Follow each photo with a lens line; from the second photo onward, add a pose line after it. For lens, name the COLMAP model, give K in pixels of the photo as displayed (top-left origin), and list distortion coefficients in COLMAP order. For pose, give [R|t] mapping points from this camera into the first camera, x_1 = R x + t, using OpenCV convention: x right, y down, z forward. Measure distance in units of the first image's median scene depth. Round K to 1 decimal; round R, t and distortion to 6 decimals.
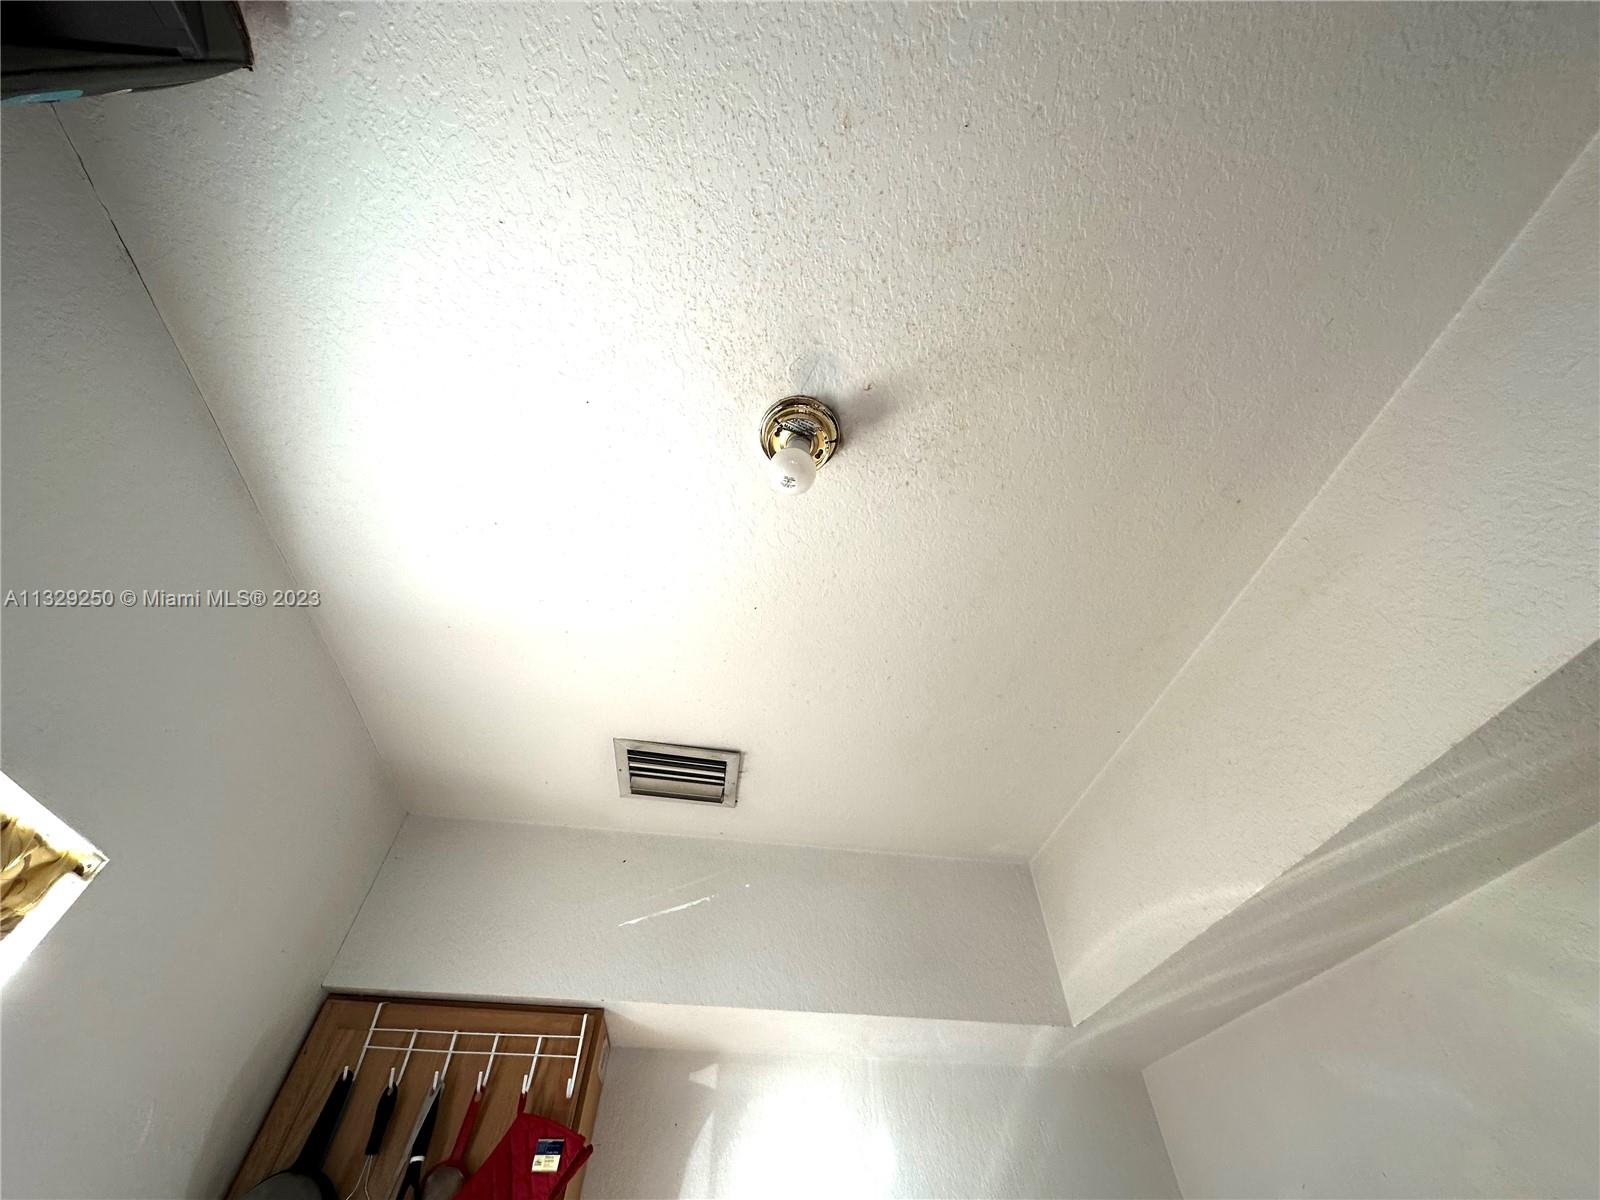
lens RADIAL K [[637.9, 0, 800.0], [0, 637.9, 602.6], [0, 0, 1]] dist [-0.006797, 0.000862]
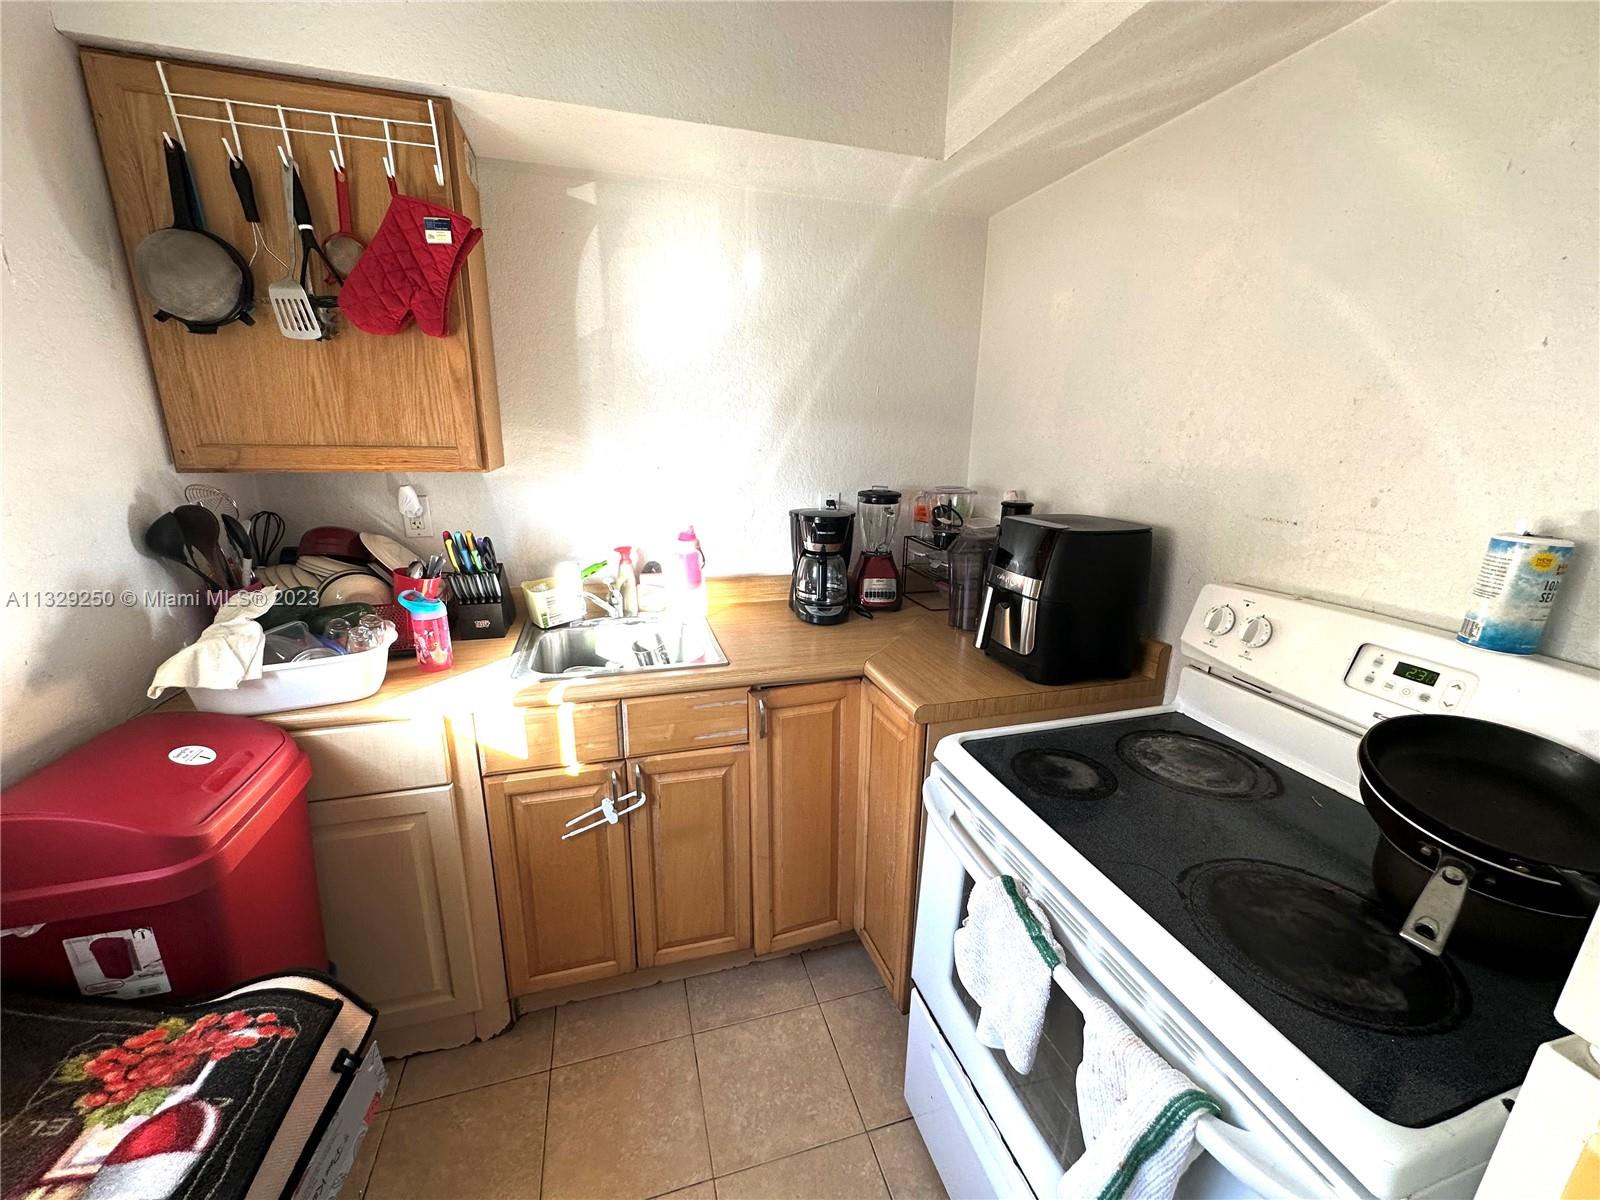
lens RADIAL K [[637.9, 0, 800.0], [0, 637.9, 602.6], [0, 0, 1]] dist [-0.006797, 0.000862]
pose [[0.987531, -0.041749, 0.151790, 0.013986], [-0.117326, 0.447703, 0.886451, 0.115988], [-0.104966, -0.893207, 0.437223, -0.081211]]
